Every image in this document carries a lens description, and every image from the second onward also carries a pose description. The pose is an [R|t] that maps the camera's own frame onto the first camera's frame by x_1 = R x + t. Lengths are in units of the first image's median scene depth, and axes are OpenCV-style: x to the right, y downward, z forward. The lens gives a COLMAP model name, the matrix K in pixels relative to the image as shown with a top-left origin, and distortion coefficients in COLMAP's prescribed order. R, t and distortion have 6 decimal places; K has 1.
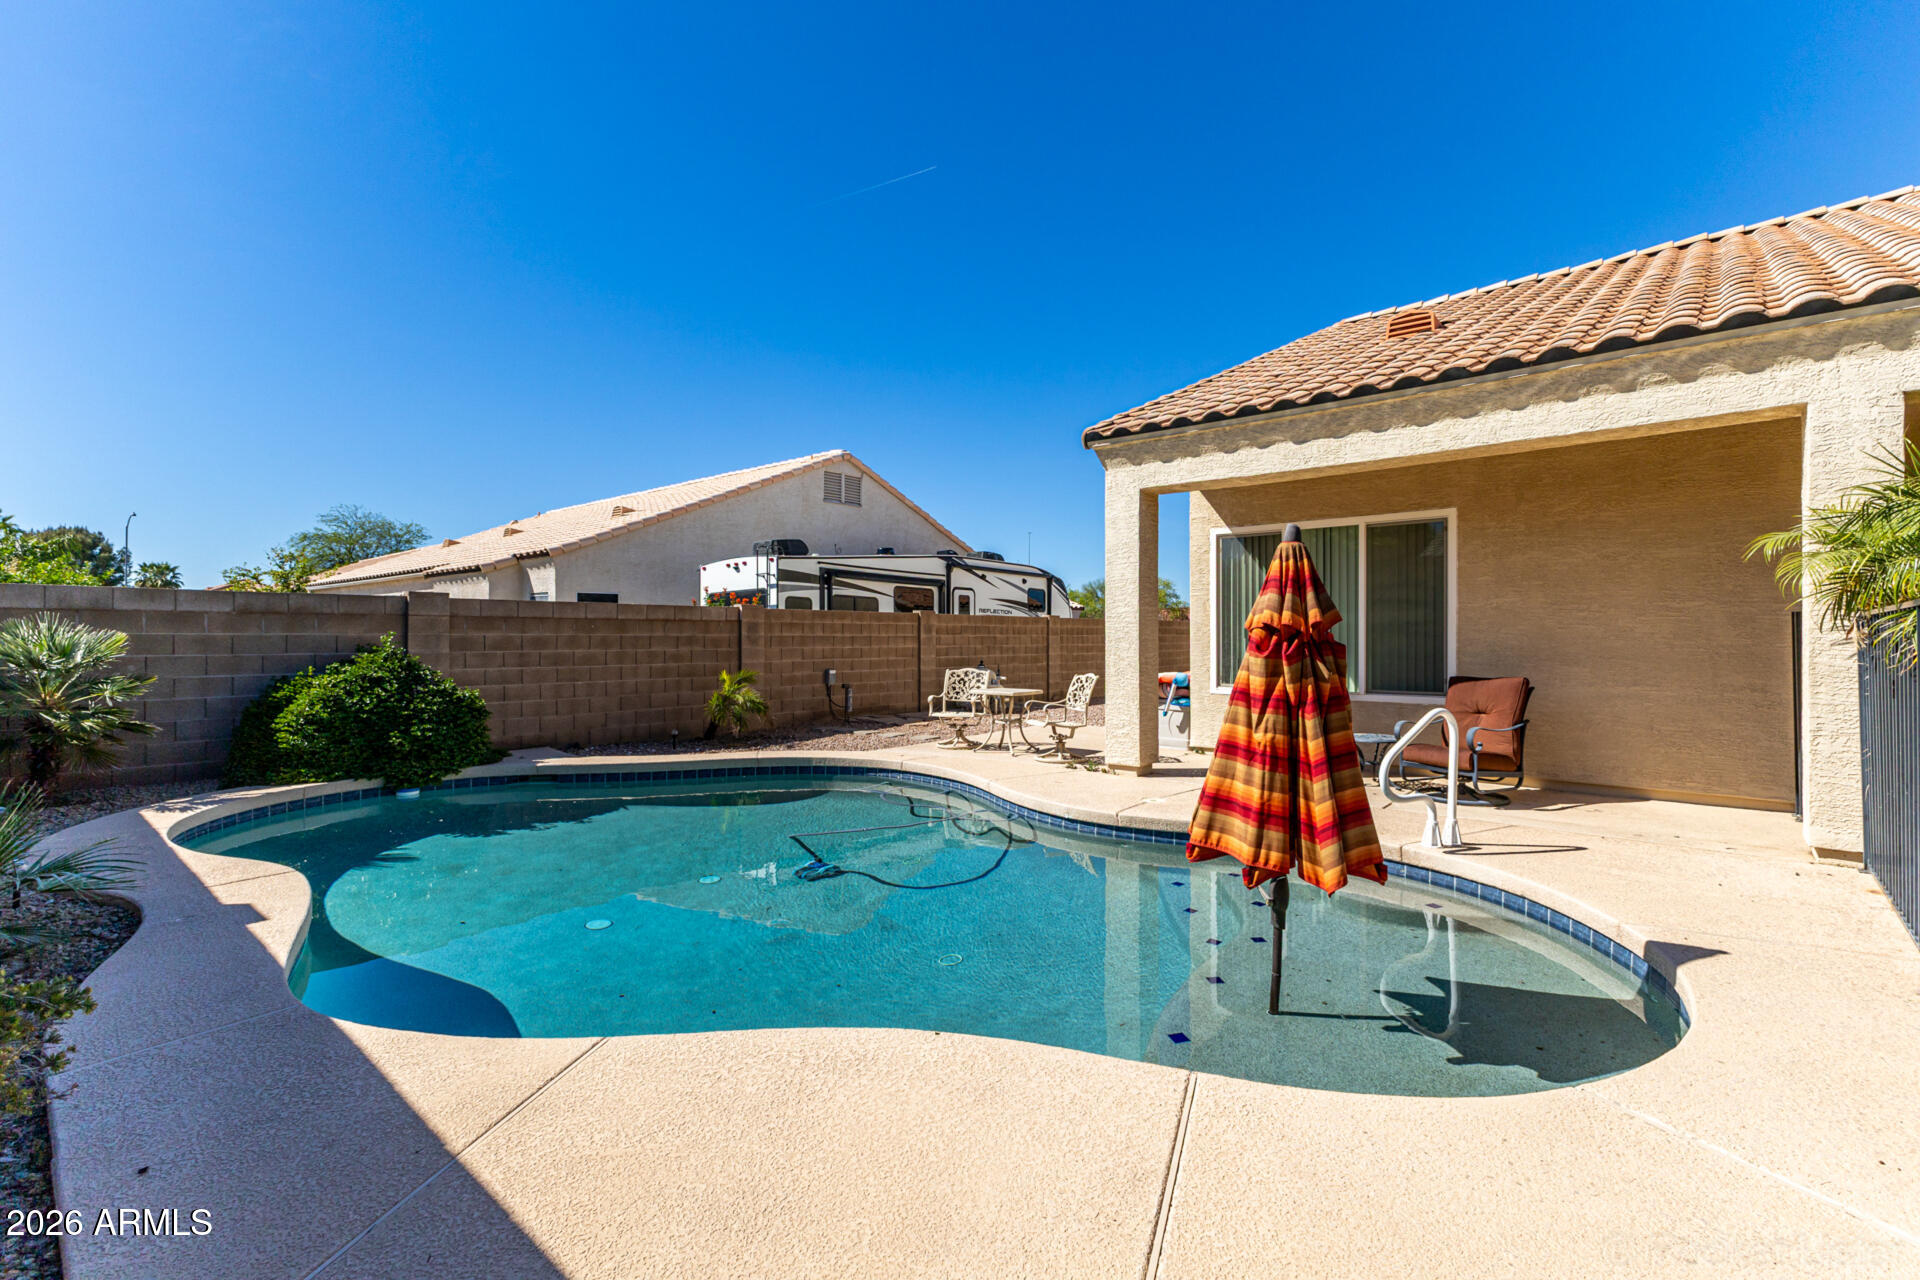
lens RADIAL K [[833.3, 0, 967.6], [0, 833.3, 635.6], [0, 0, 1]] dist [0.004244, 0.000144]
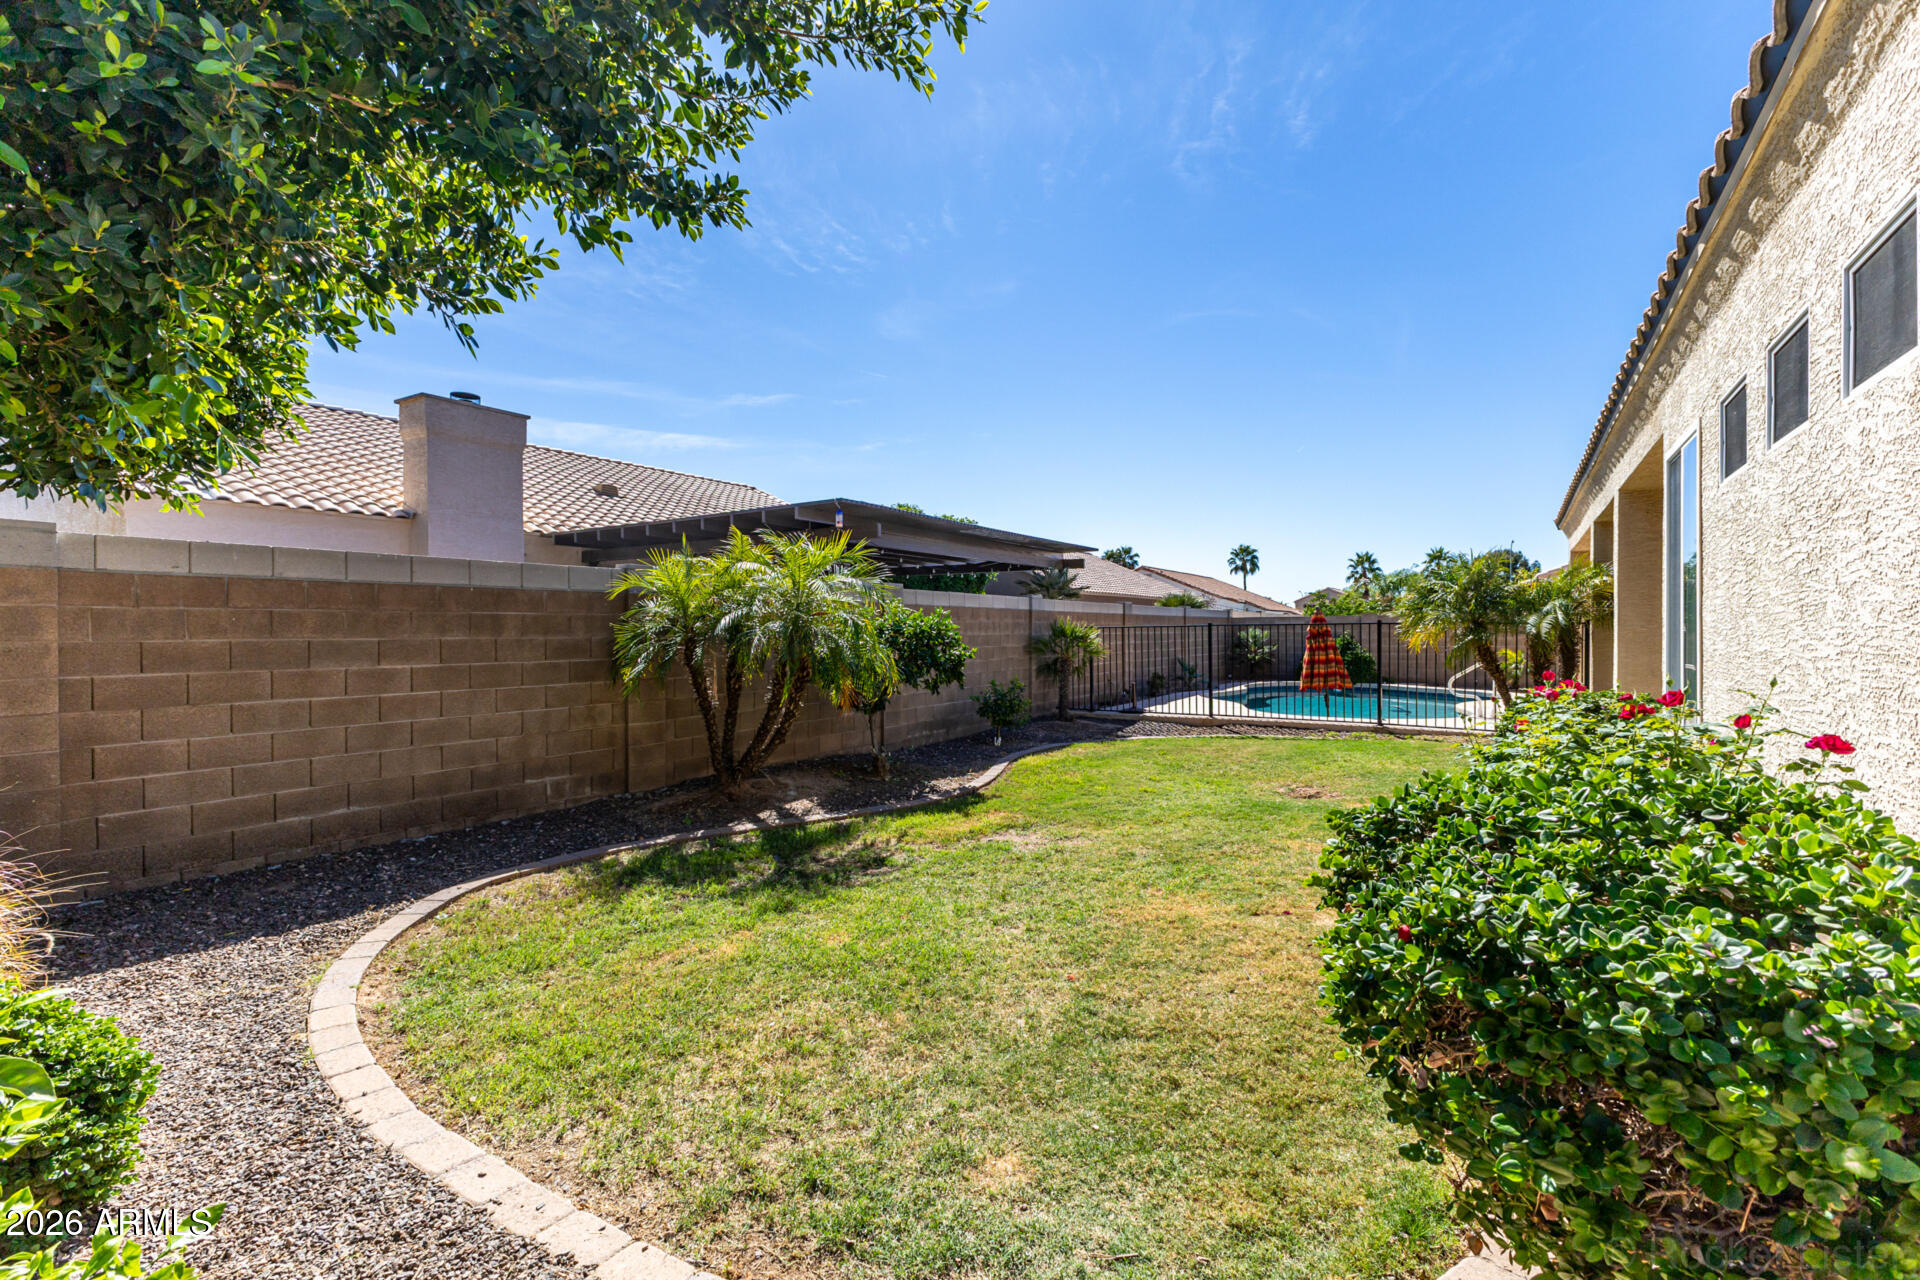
lens RADIAL K [[825.2, 0, 960.0], [0, 825.2, 640.0], [0, 0, 1]] dist [0.001599, 0.000143]
pose [[0.118868, 0.009145, -0.992868, 1.499405], [0.005416, 0.999937, 0.009858, 0.000135], [0.992895, -0.006549, 0.118811, -0.414791]]
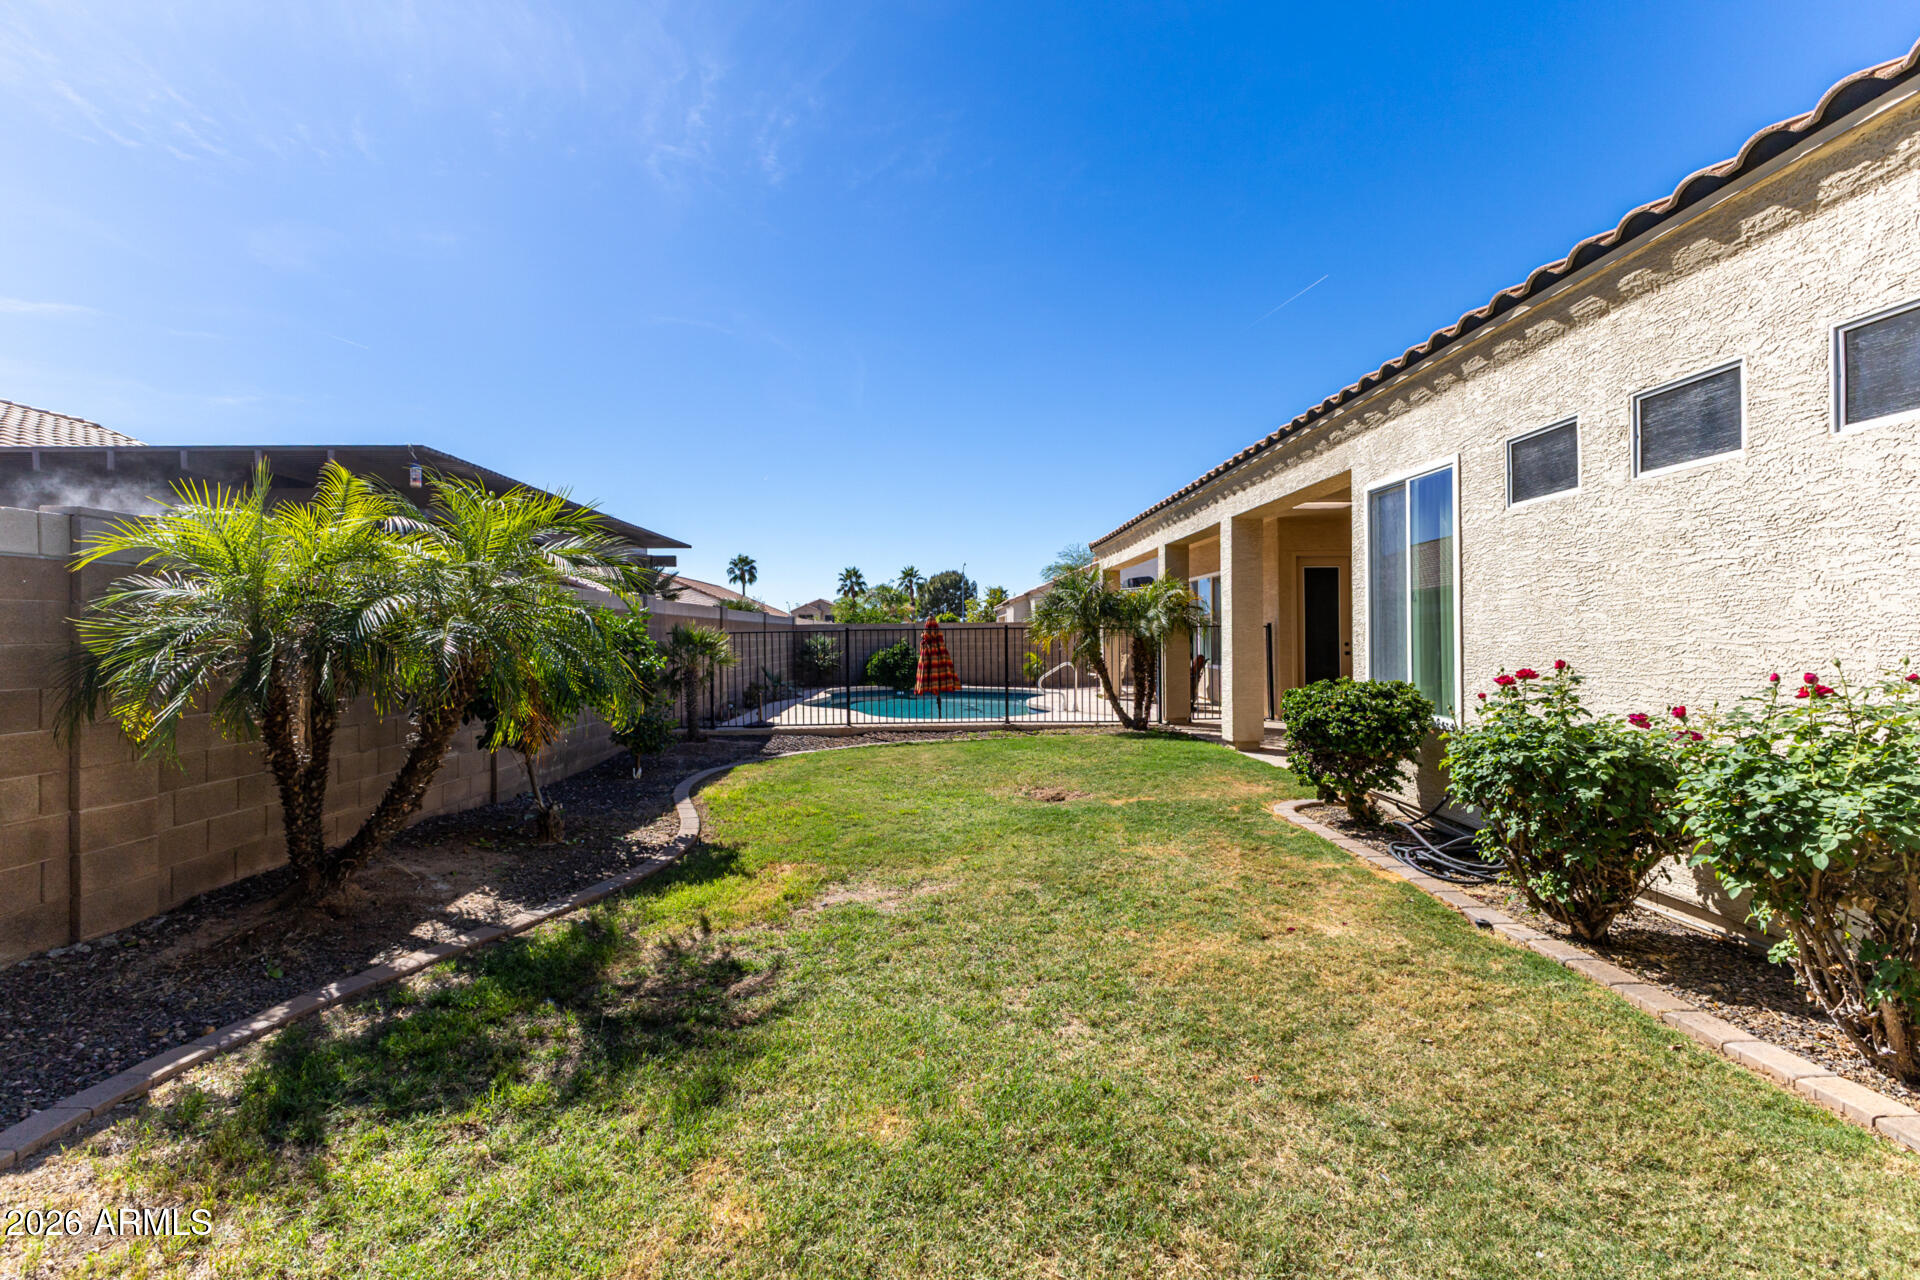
lens RADIAL K [[825.0, 0, 957.9], [0, 825.0, 634.6], [0, 0, 1]] dist [0.015385, -0.005640]
pose [[0.663847, -0.009573, -0.747807, 1.295375], [0.010841, 0.999936, -0.003176, 0.004454], [0.747790, -0.005999, 0.663908, -0.574401]]
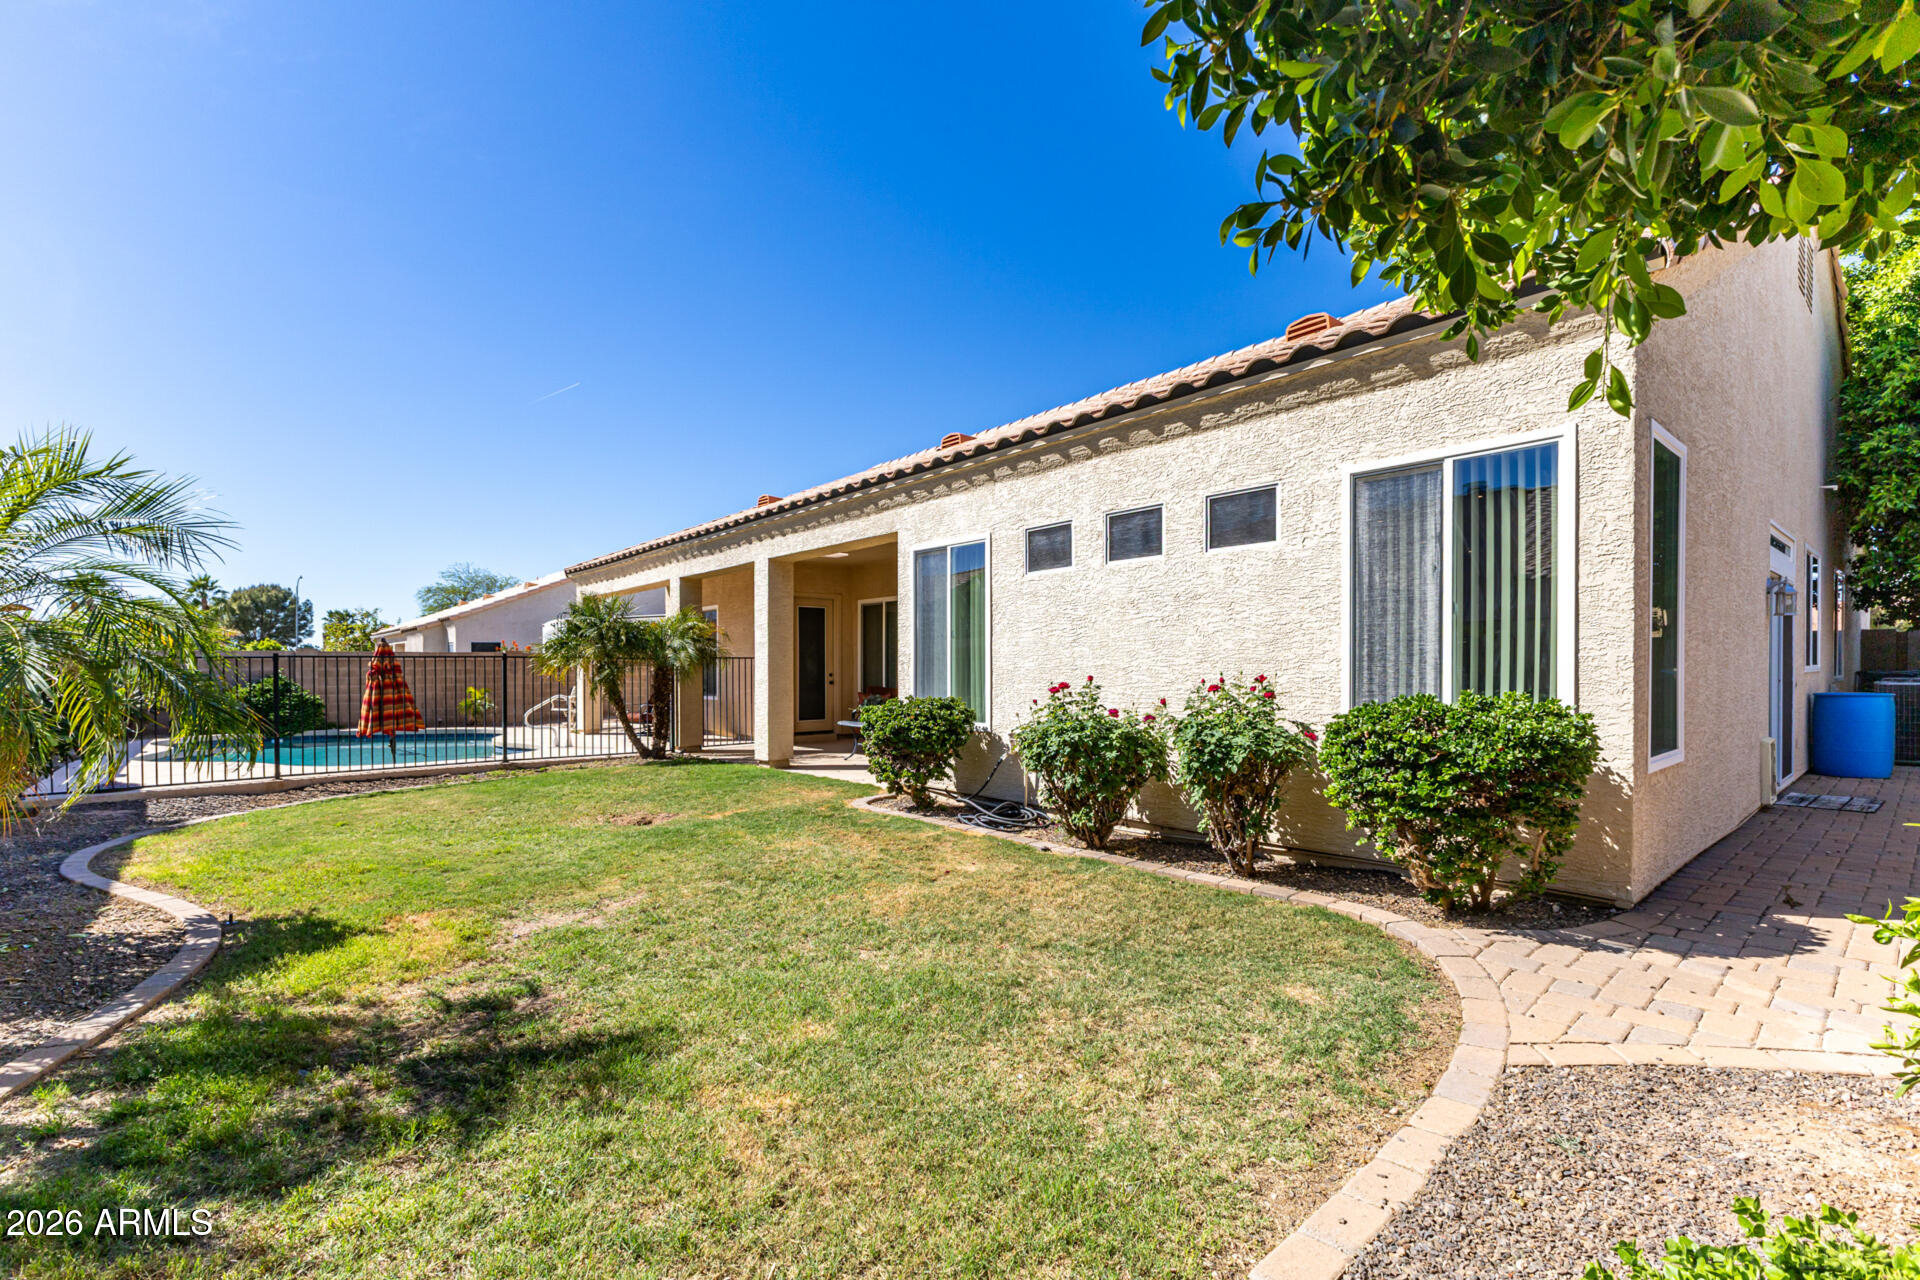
lens RADIAL K [[843.5, 0, 962.4], [0, 843.5, 679.7], [0, 0, 1]] dist [0.009393, 0.000017]
pose [[0.987969, -0.004620, -0.154583, 1.202743], [0.006756, 0.999889, 0.013300, 0.011662], [0.154504, -0.014185, 0.987890, -0.734633]]
